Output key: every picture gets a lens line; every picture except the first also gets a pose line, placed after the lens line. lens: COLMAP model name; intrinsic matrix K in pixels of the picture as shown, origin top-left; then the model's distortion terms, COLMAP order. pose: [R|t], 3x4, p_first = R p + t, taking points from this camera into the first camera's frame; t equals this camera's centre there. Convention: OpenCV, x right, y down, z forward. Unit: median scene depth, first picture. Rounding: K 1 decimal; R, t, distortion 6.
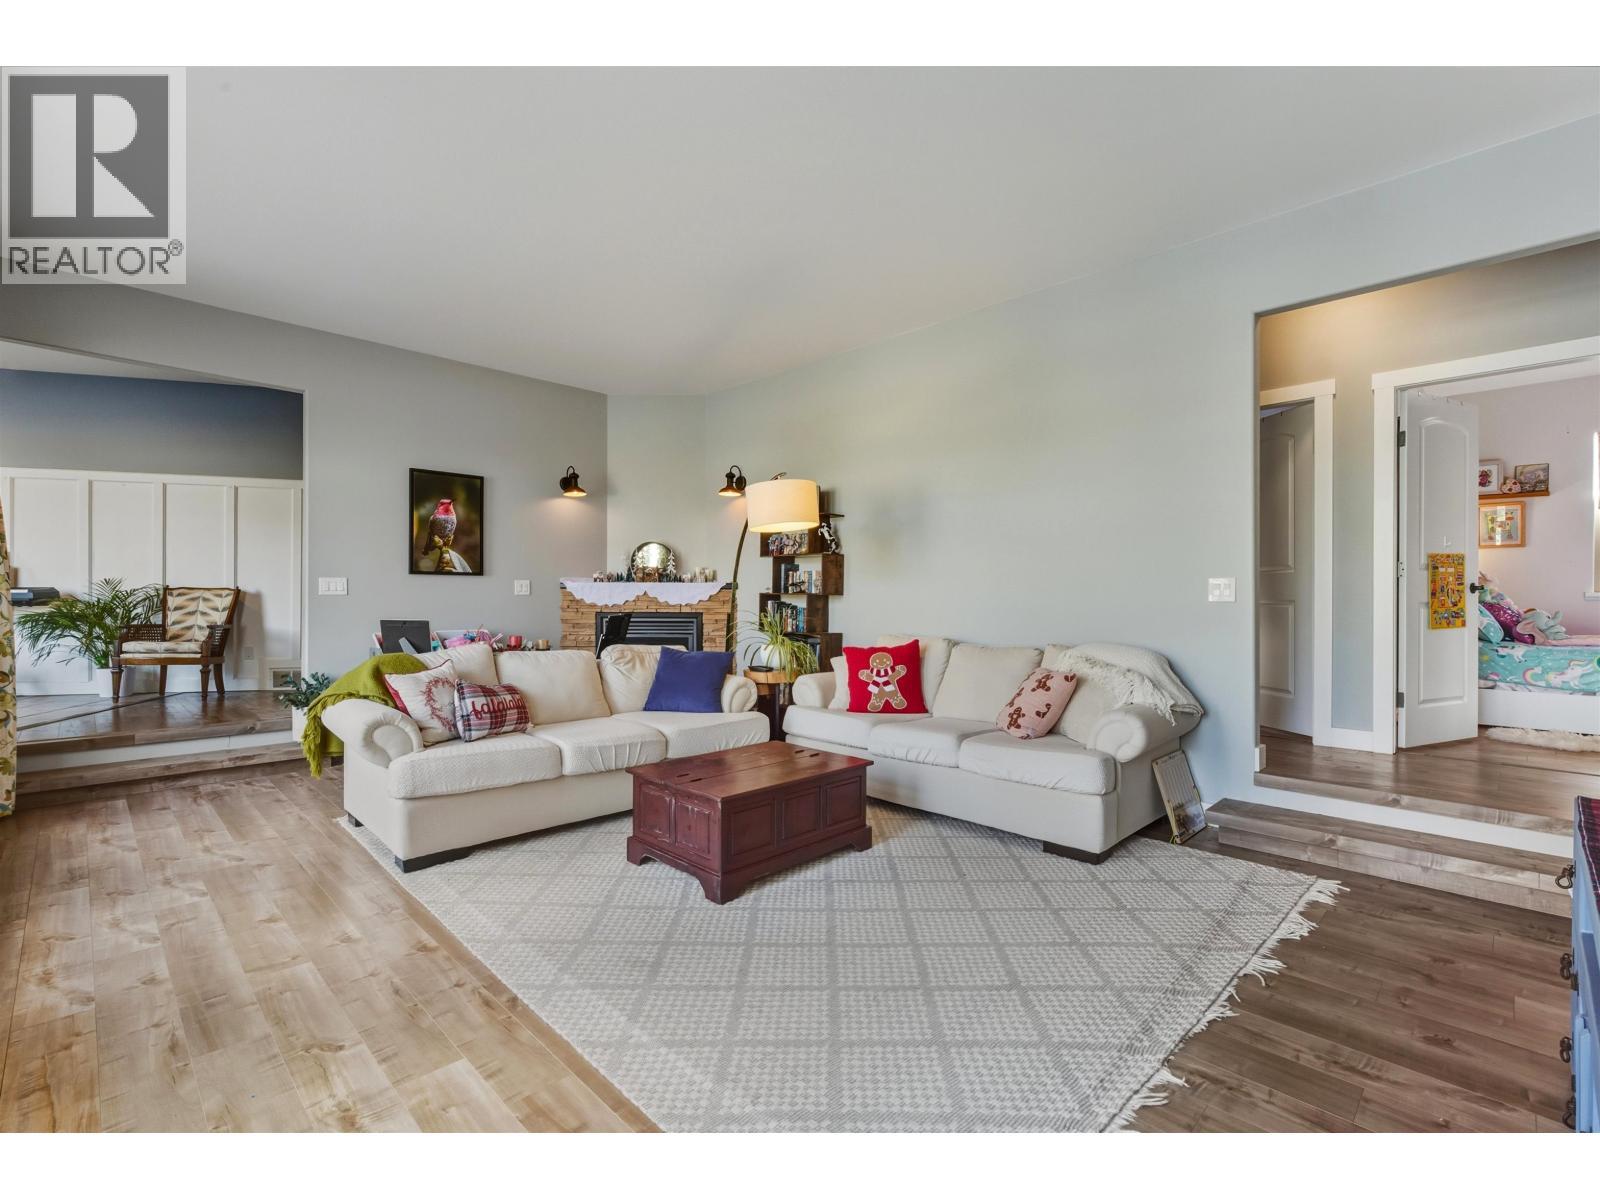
lens RADIAL K [[723.5, 0, 801.5], [0, 723.5, 604.1], [0, 0, 1]] dist [0.000355, 0.000805]
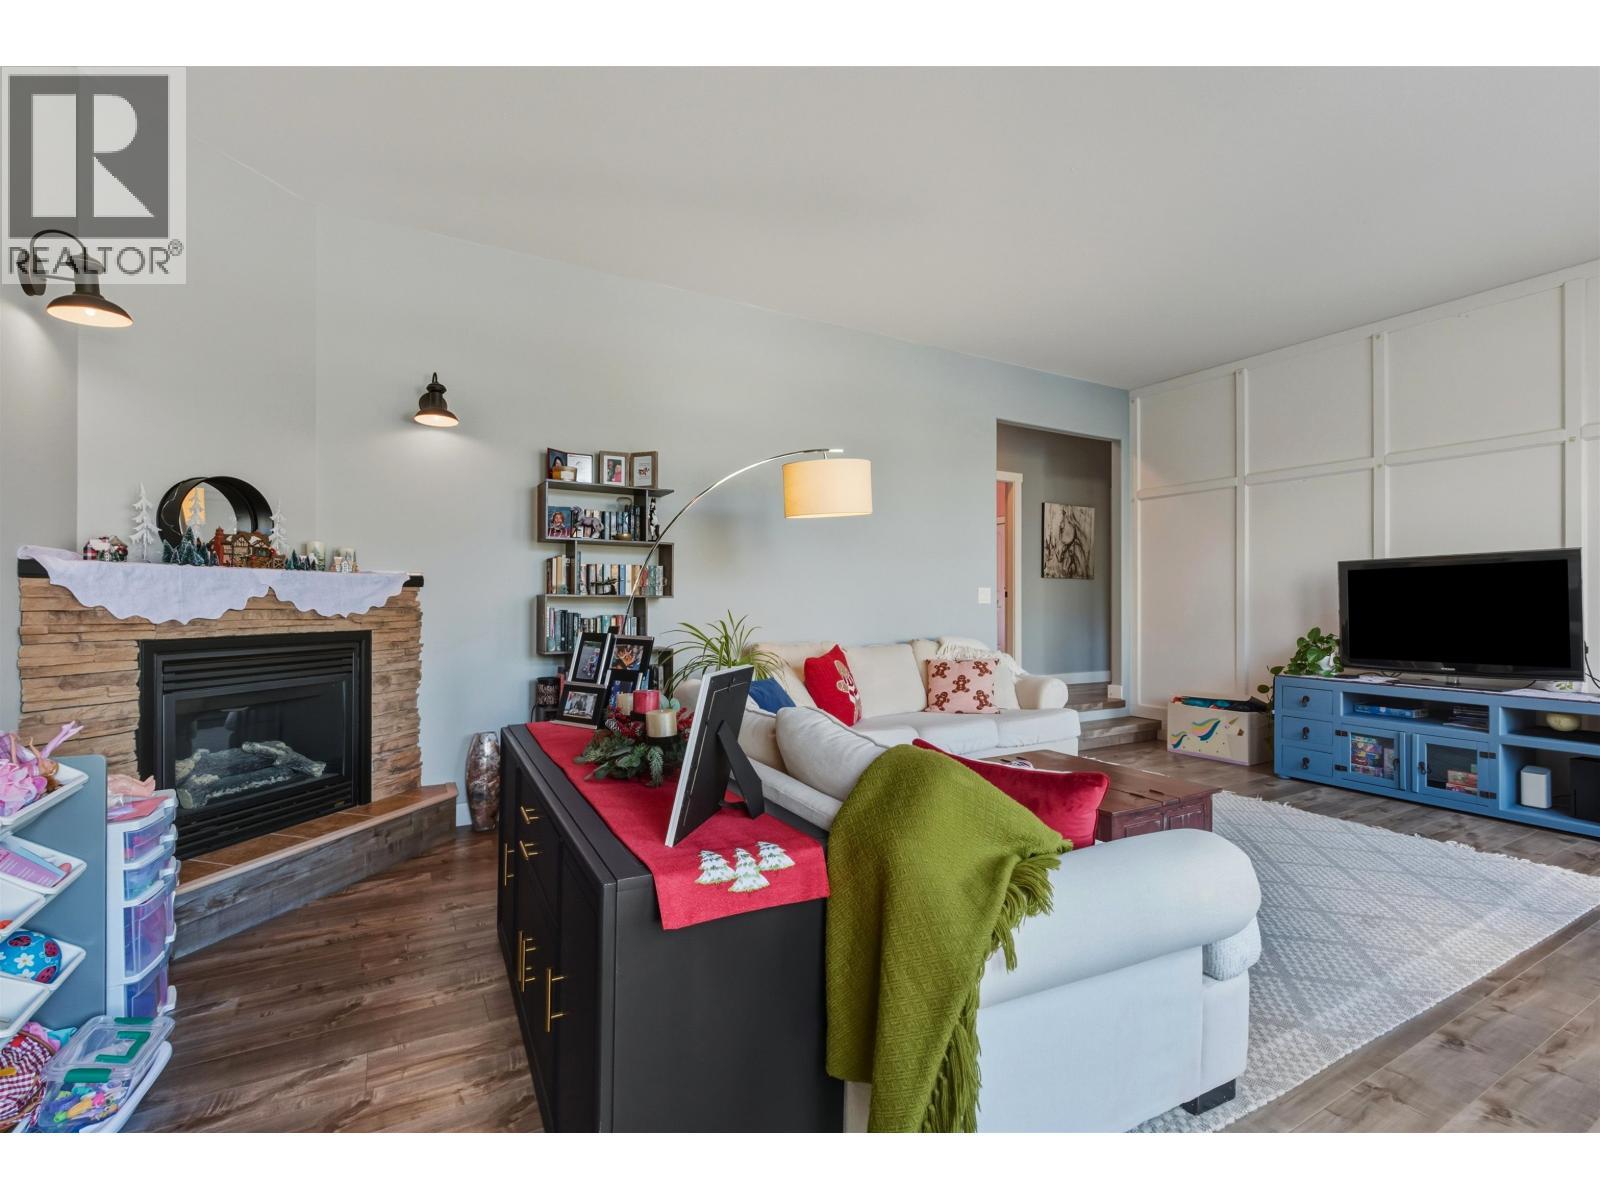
lens RADIAL K [[723.5, 0, 801.5], [0, 723.5, 604.1], [0, 0, 1]] dist [0.000355, 0.000805]
pose [[0.273208, -0.007849, 0.961923, -0.638278], [0.008438, 0.999948, 0.005763, -0.008747], [-0.961918, 0.006542, 0.273260, 0.631694]]
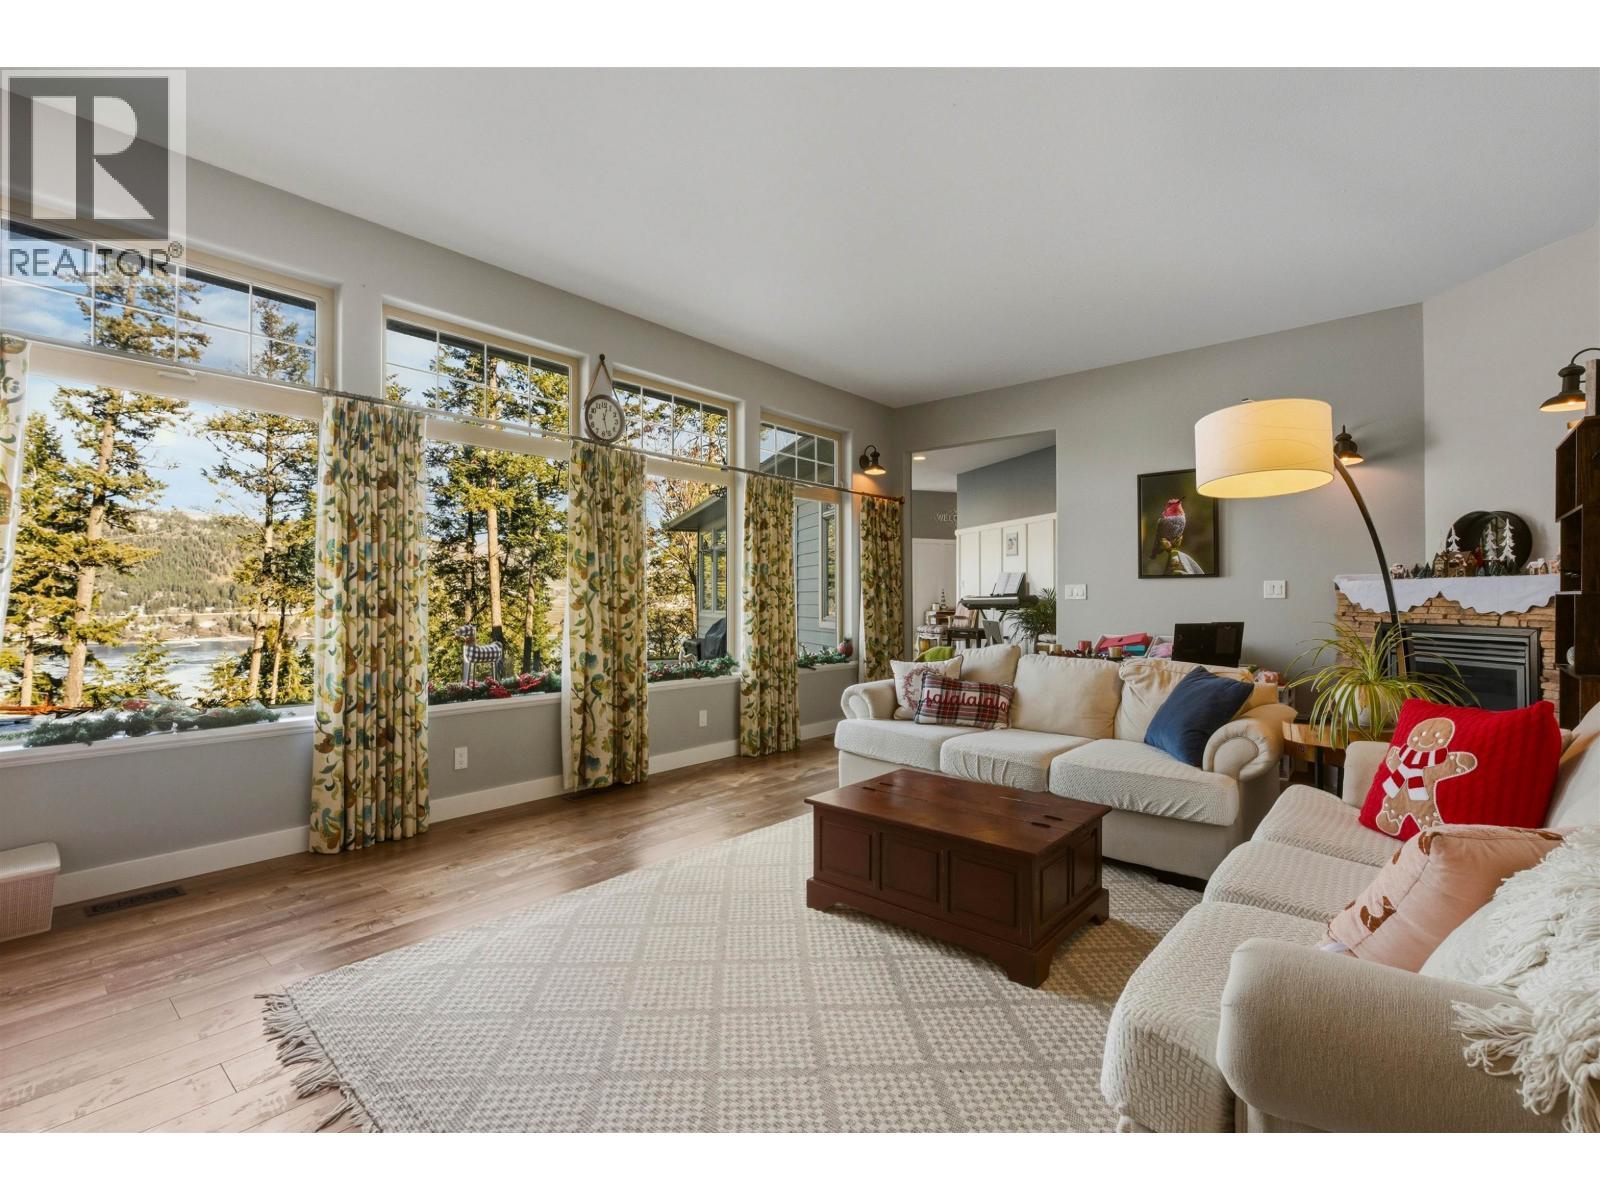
lens RADIAL K [[723.5, 0, 801.5], [0, 723.5, 604.1], [0, 0, 1]] dist [0.000355, 0.000805]
pose [[0.072231, 0.000689, -0.997388, 0.432775], [-0.008943, 0.999960, 0.000043, -0.001554], [0.997348, 0.008917, 0.072234, 0.445901]]
